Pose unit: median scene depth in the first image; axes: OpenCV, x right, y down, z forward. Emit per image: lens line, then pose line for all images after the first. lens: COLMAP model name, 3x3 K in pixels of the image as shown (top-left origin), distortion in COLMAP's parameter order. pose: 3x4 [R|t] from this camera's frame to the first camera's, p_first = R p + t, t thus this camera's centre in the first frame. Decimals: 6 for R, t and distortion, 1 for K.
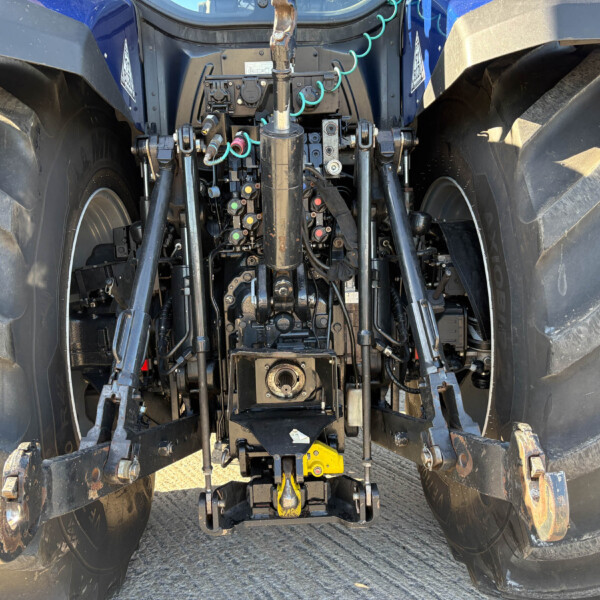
lens RADIAL K [[597.2, 0, 303.7], [0, 597.2, 302.3], [0, 0, 1]] dist [0.023746, 0.000000]
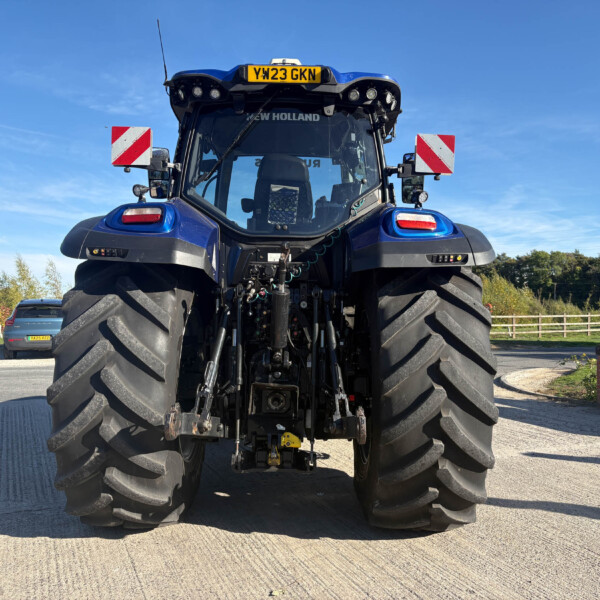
lens RADIAL K [[597.2, 0, 301.3], [0, 597.2, 296.0], [0, 0, 1]] dist [0.023746, 0.000000]
pose [[0.998217, 0.048479, -0.034819, 0.116859], [-0.054320, 0.979622, -0.193365, 0.172128], [0.024735, 0.194912, 0.980509, -1.185429]]
